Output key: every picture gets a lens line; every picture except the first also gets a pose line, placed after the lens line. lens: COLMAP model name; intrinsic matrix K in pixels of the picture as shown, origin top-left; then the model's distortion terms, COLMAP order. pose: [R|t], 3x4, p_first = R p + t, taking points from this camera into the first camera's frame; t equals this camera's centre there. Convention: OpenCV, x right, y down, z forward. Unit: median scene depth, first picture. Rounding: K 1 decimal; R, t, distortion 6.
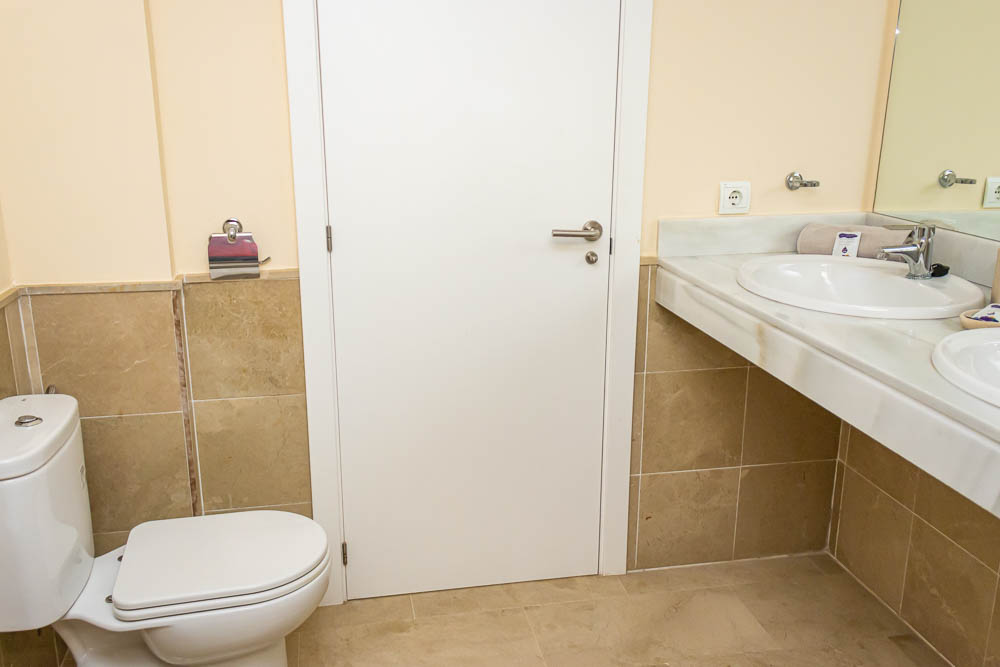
lens RADIAL K [[854.3, 0, 497.0], [0, 854.3, 334.4], [0, 0, 1]] dist [0.063575, -0.061051]
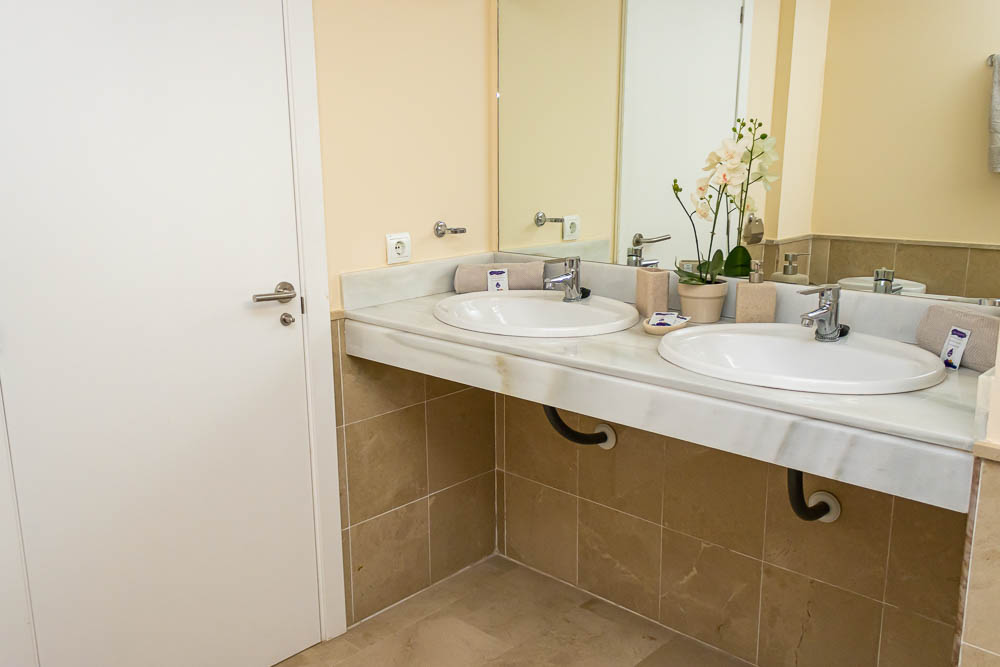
lens RADIAL K [[854.3, 0, 493.5], [0, 854.3, 333.3], [0, 0, 1]] dist [0.063575, -0.061051]
pose [[0.828413, -0.137134, 0.543071, -0.219888], [0.169426, 0.985496, -0.009593, -0.023106], [-0.533879, 0.099957, 0.839632, 0.046833]]
